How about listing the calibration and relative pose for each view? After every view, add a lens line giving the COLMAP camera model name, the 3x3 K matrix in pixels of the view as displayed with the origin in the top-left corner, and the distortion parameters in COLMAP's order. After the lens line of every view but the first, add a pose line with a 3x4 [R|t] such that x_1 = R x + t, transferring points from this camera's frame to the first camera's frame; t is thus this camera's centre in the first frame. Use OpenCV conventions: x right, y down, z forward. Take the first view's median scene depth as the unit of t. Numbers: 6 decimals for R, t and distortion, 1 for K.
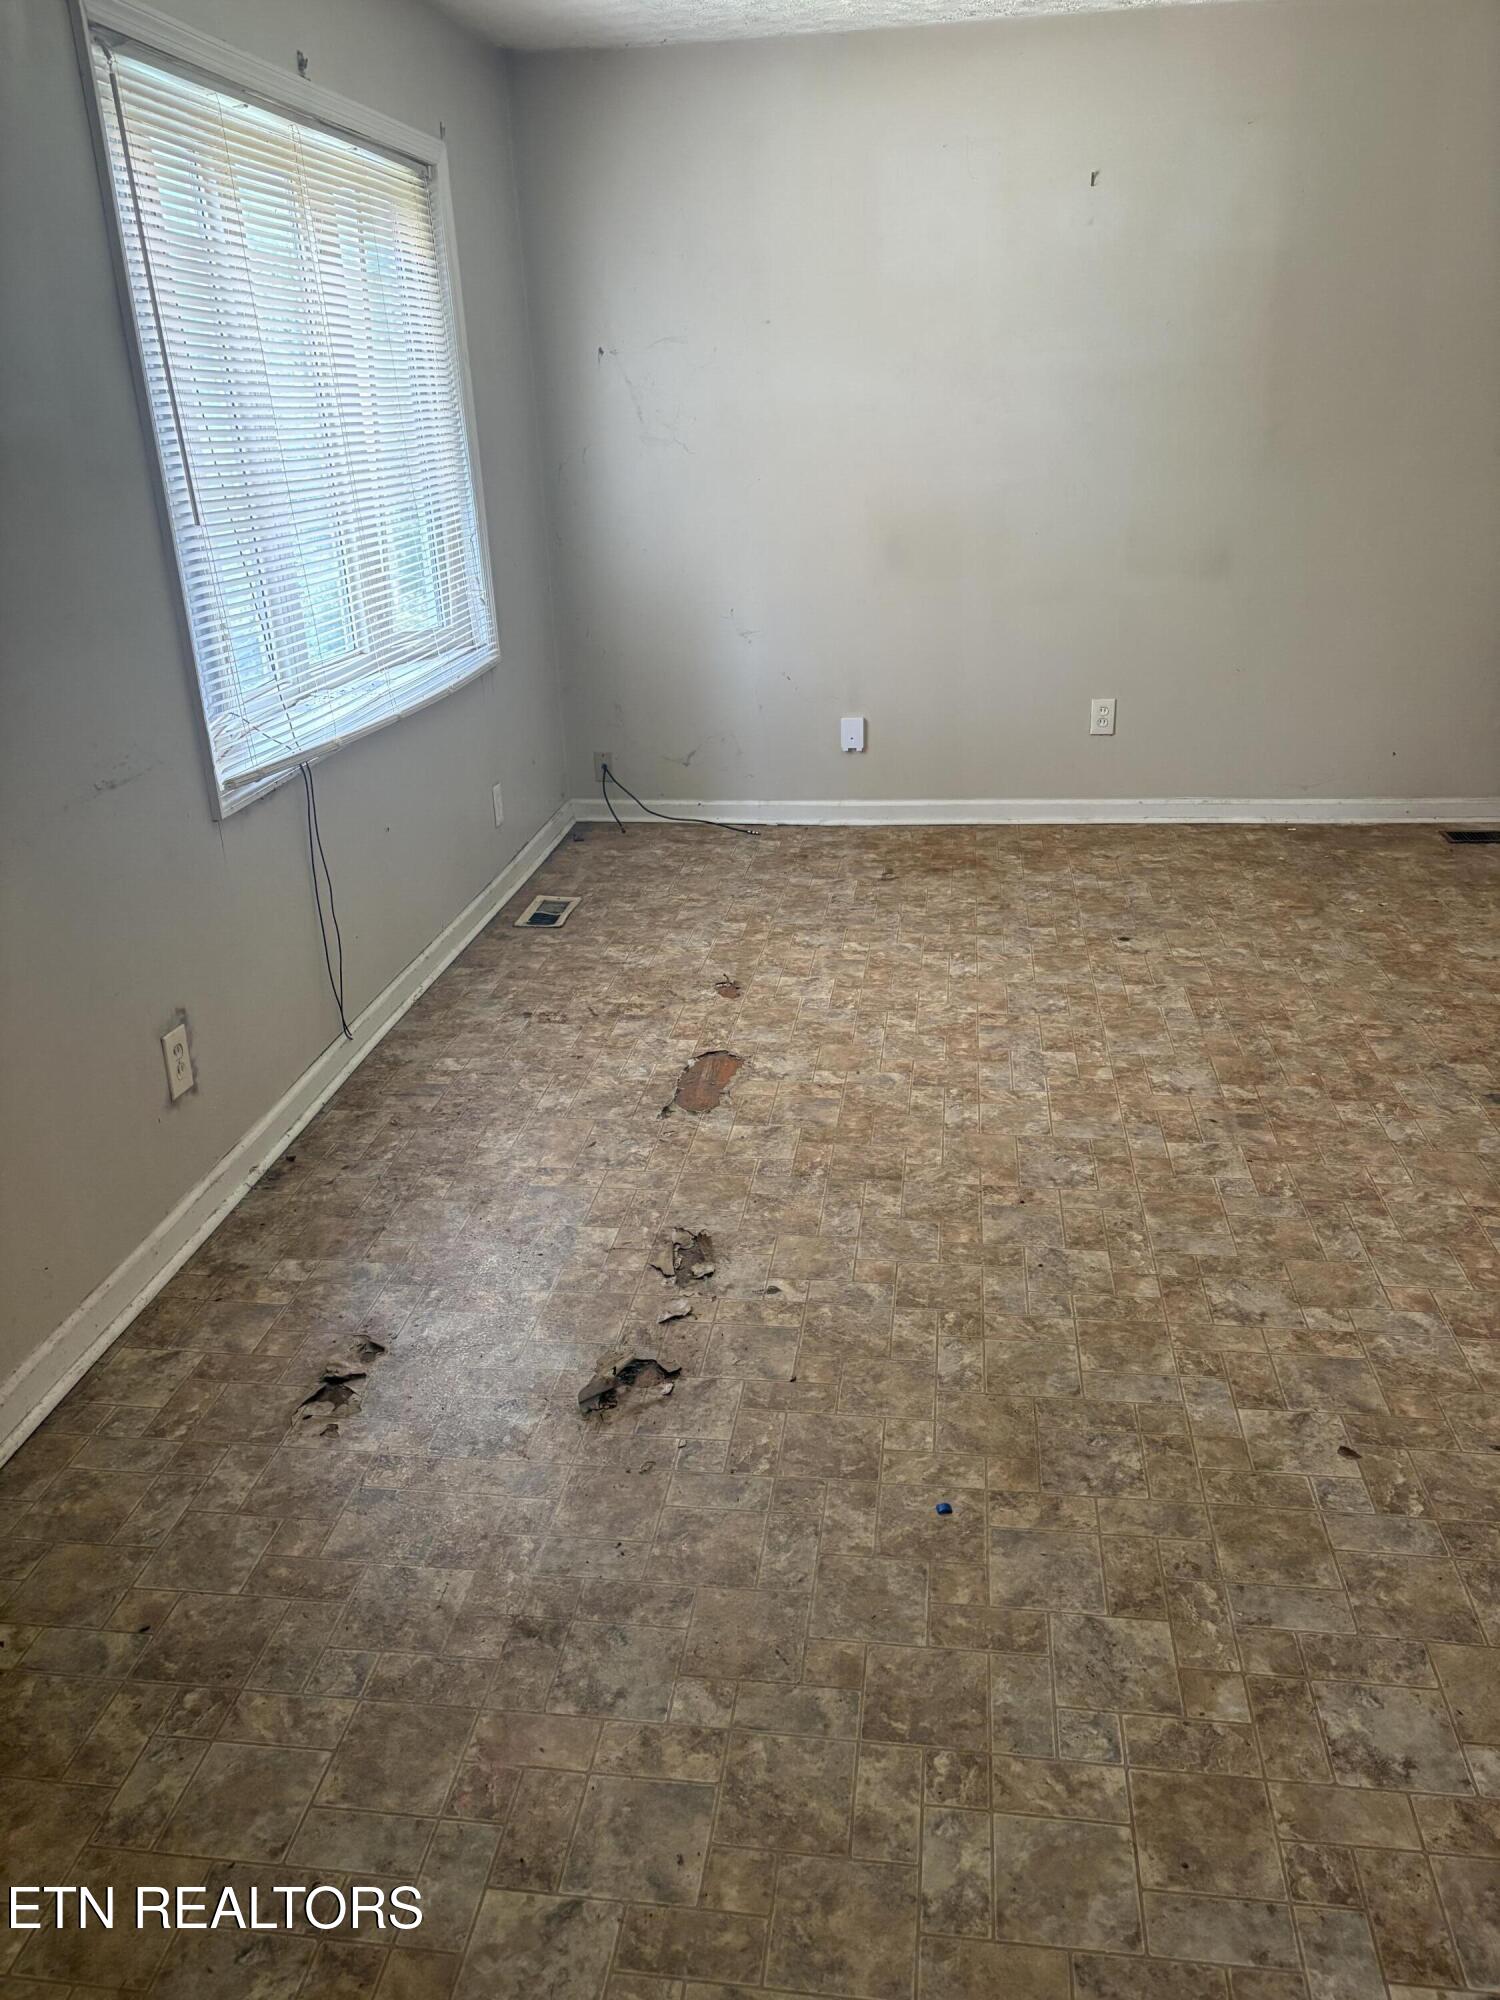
lens RADIAL K [[1511.5, 0, 757.1], [0, 1511.5, 1007.1], [0, 0, 1]] dist [0.038119, -0.021020]
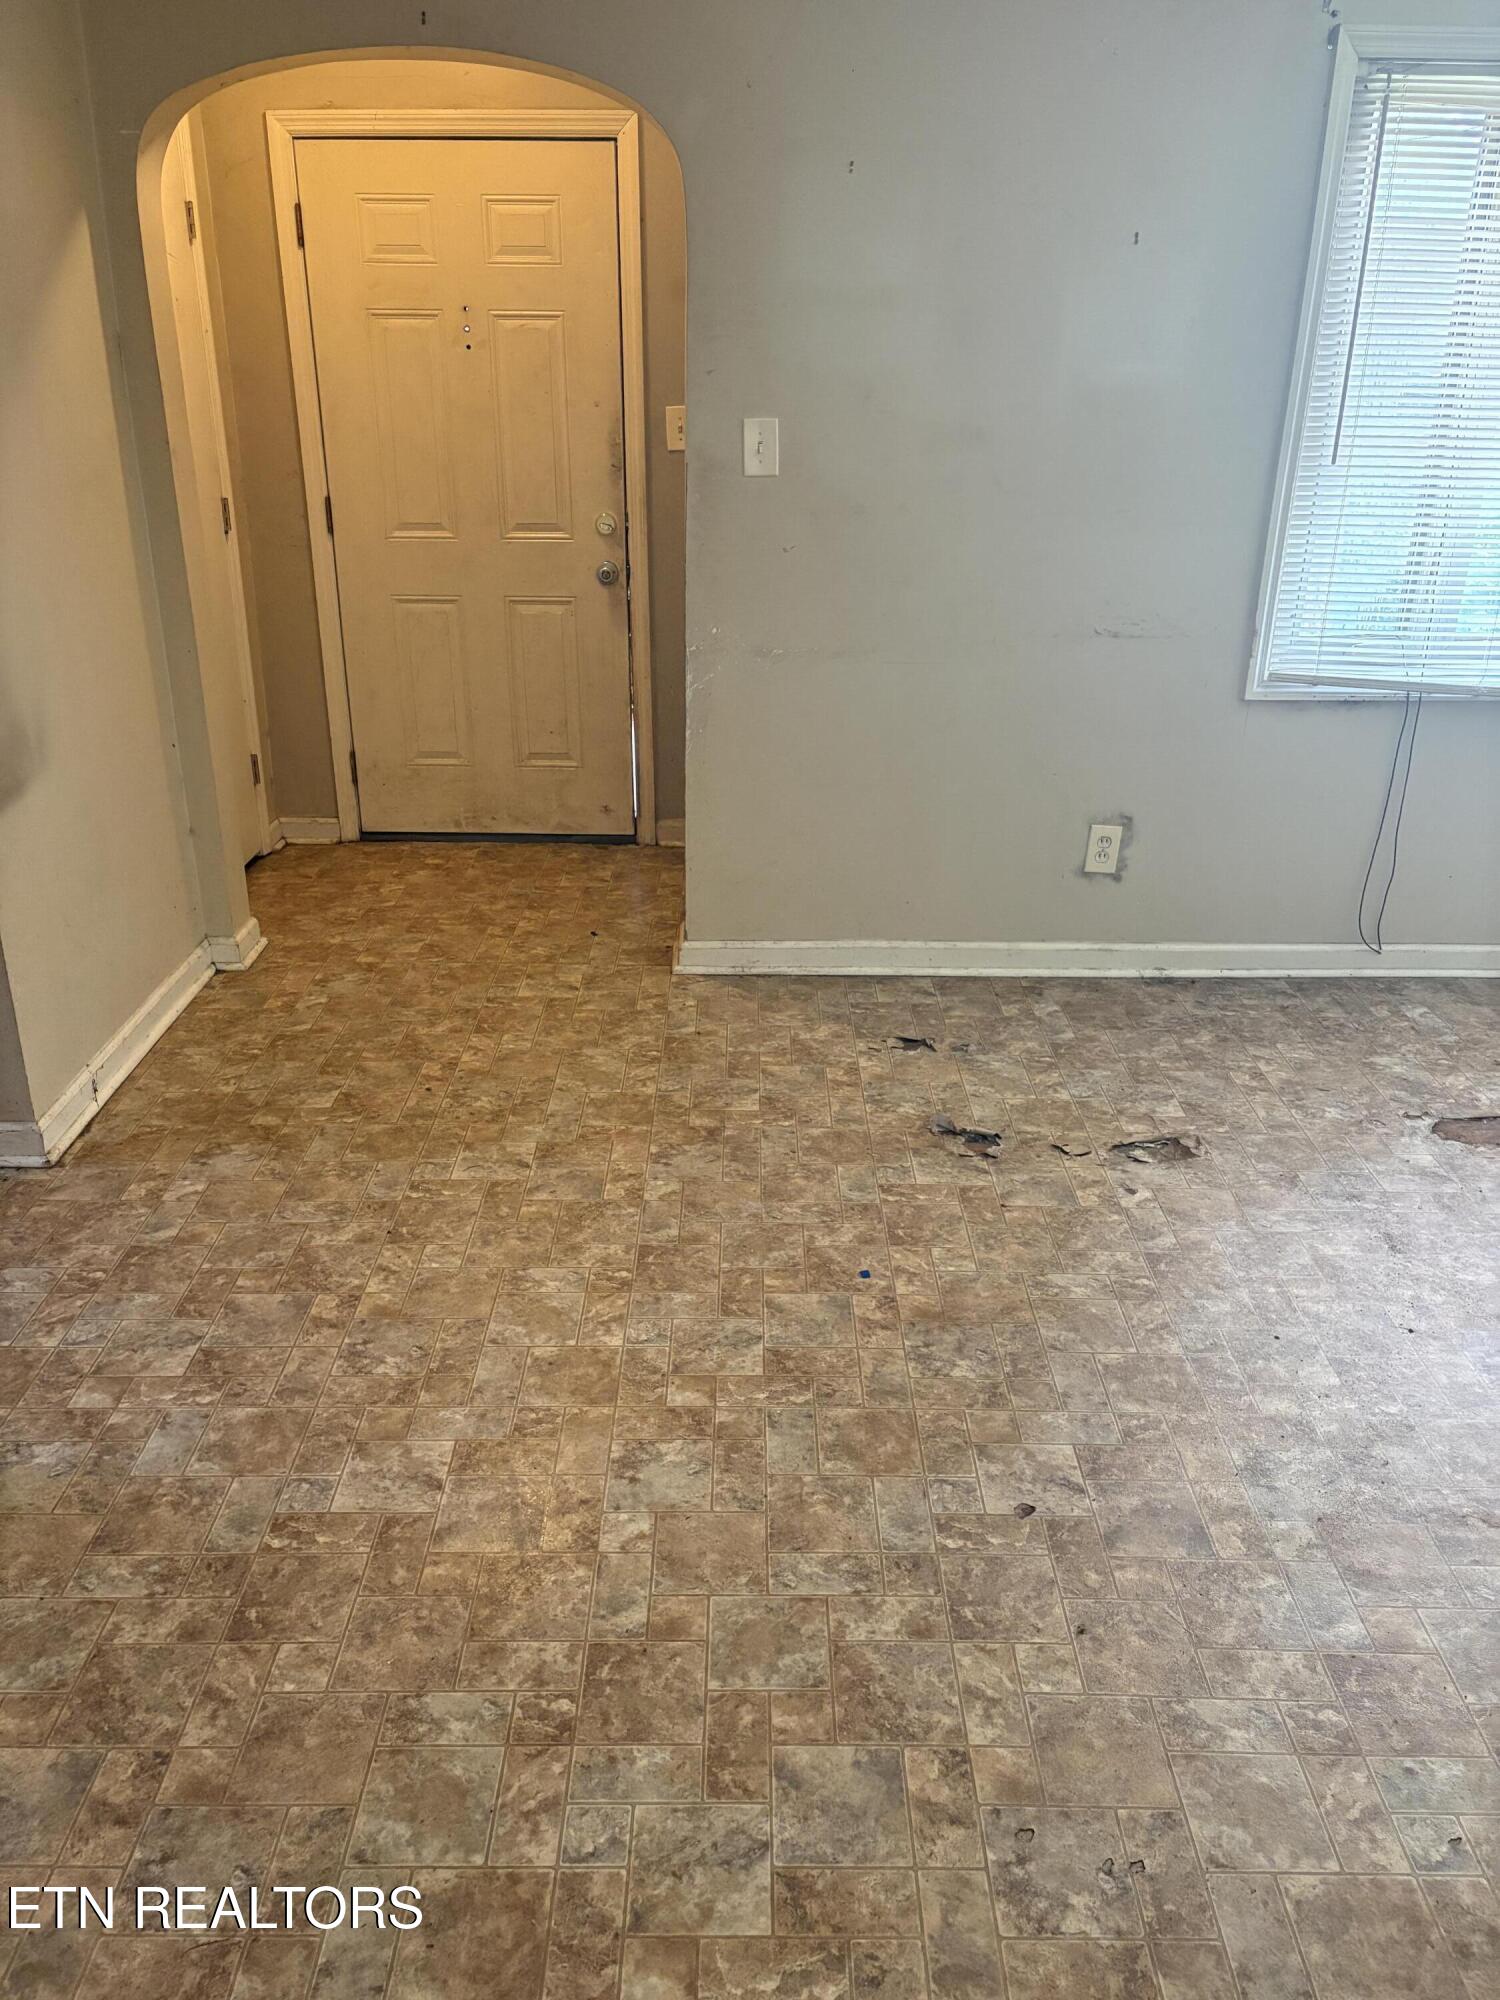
lens RADIAL K [[1511.5, 0, 748.9], [0, 1511.5, 992.3], [0, 0, 1]] dist [0.038119, -0.021020]
pose [[0.130939, 0.410423, -0.902445, 0.820803], [-0.386447, 0.859408, 0.334779, -0.178344], [0.912970, 0.304912, 0.271137, 0.366384]]
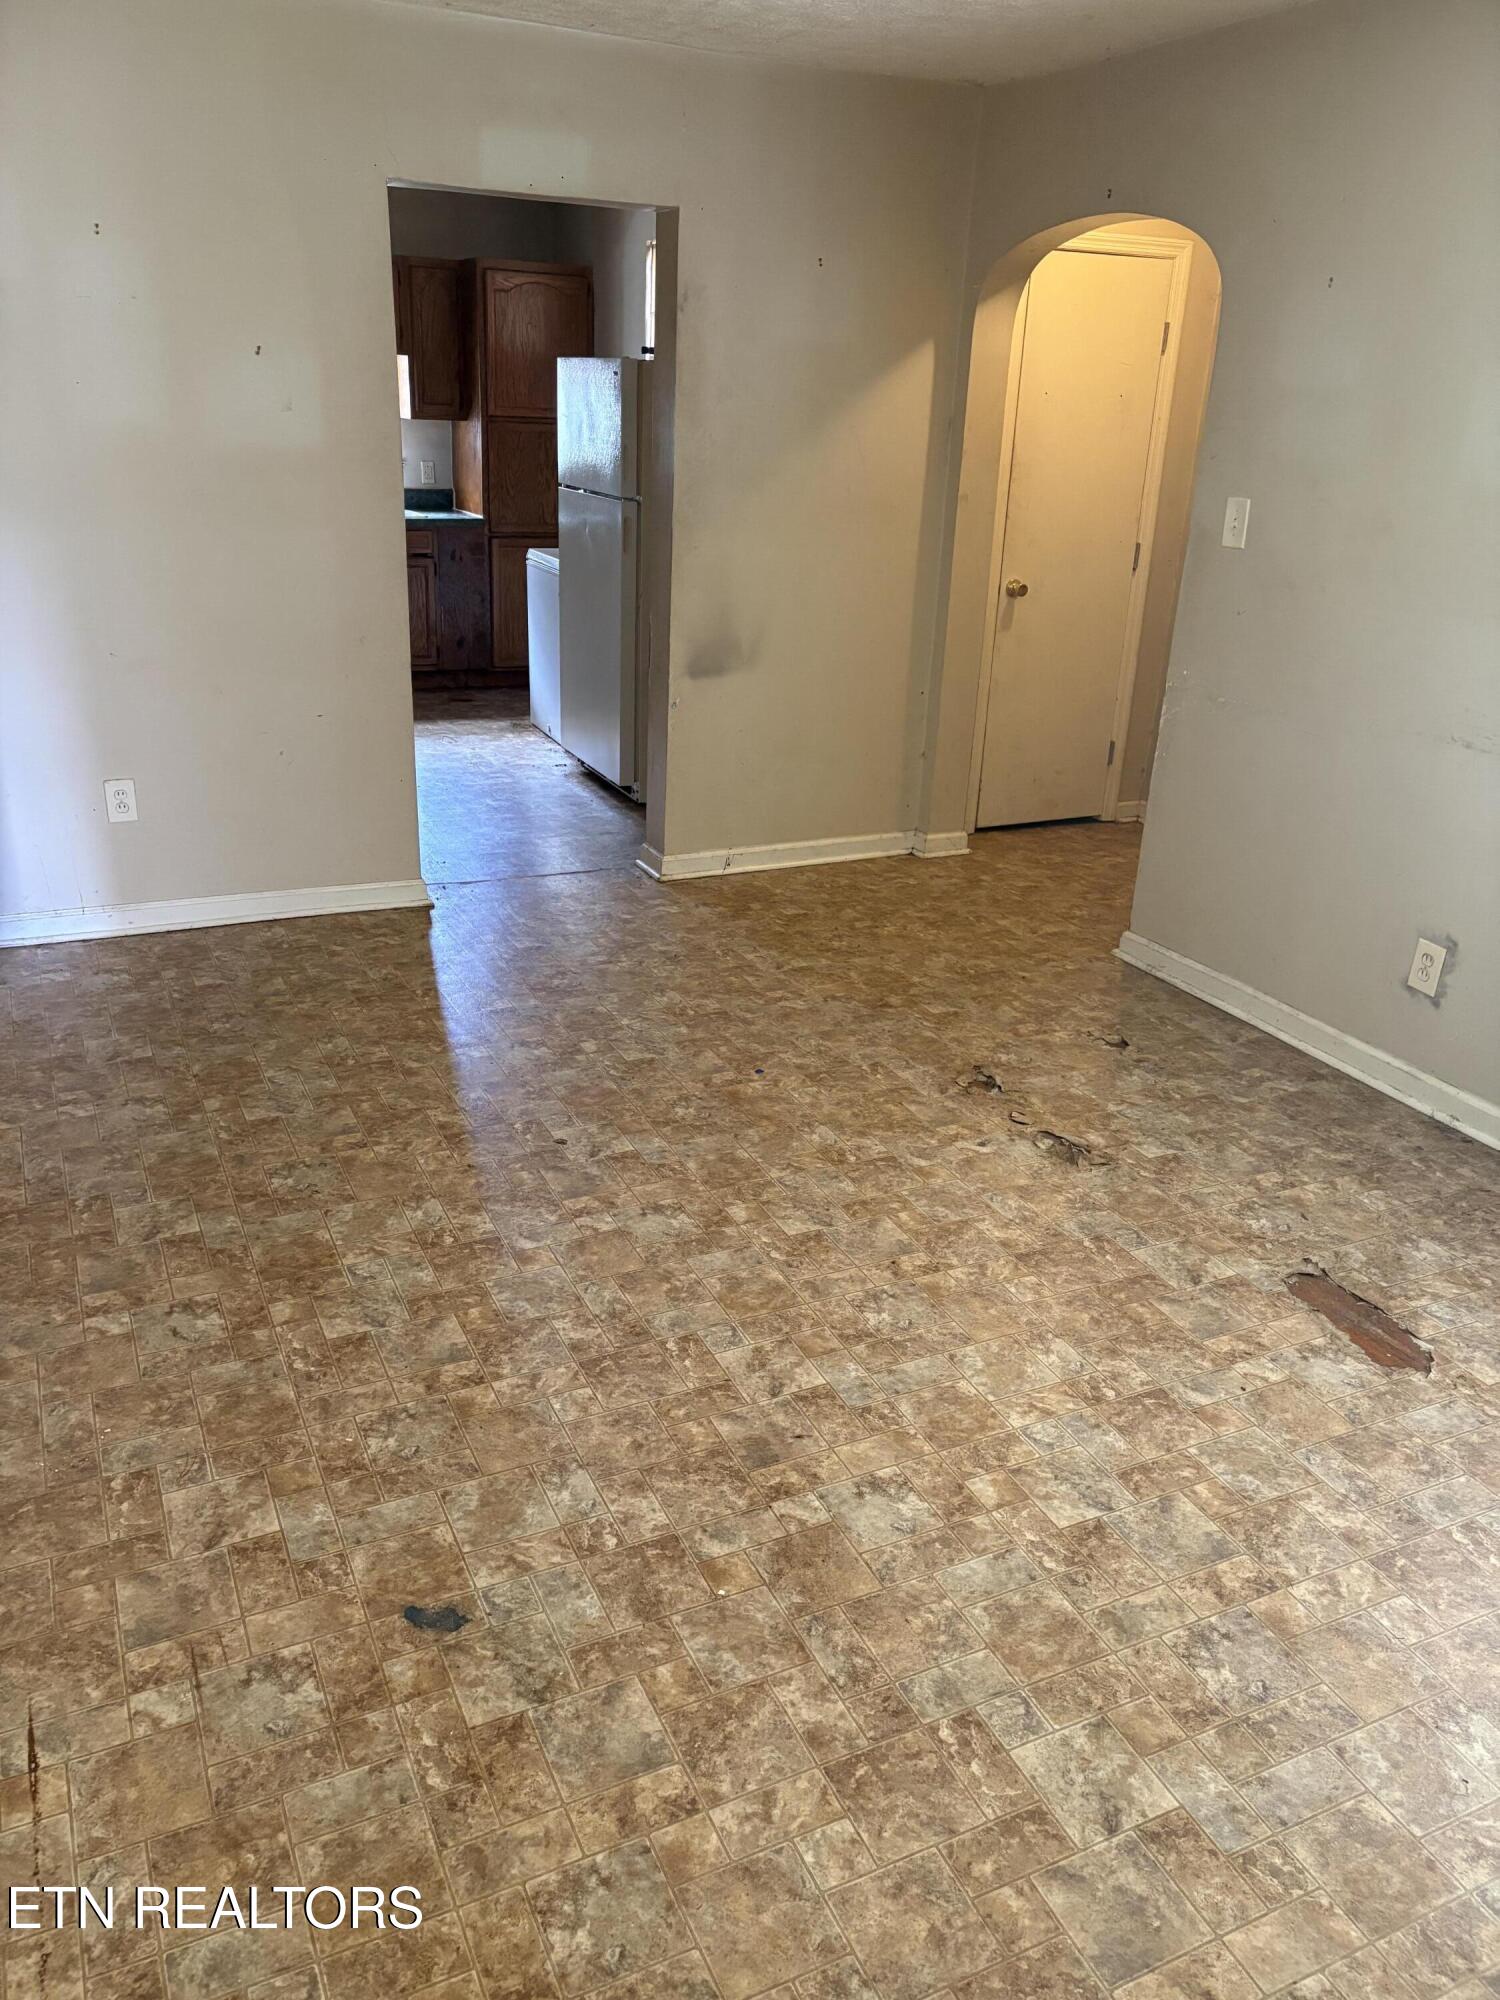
lens RADIAL K [[1511.5, 0, 756.6], [0, 1511.5, 1005.6], [0, 0, 1]] dist [0.038119, -0.021020]
pose [[-0.838033, 0.205449, -0.505461, 0.726387], [-0.213622, 0.728896, 0.650443, -0.633838], [0.502062, 0.653070, -0.566951, 1.410322]]
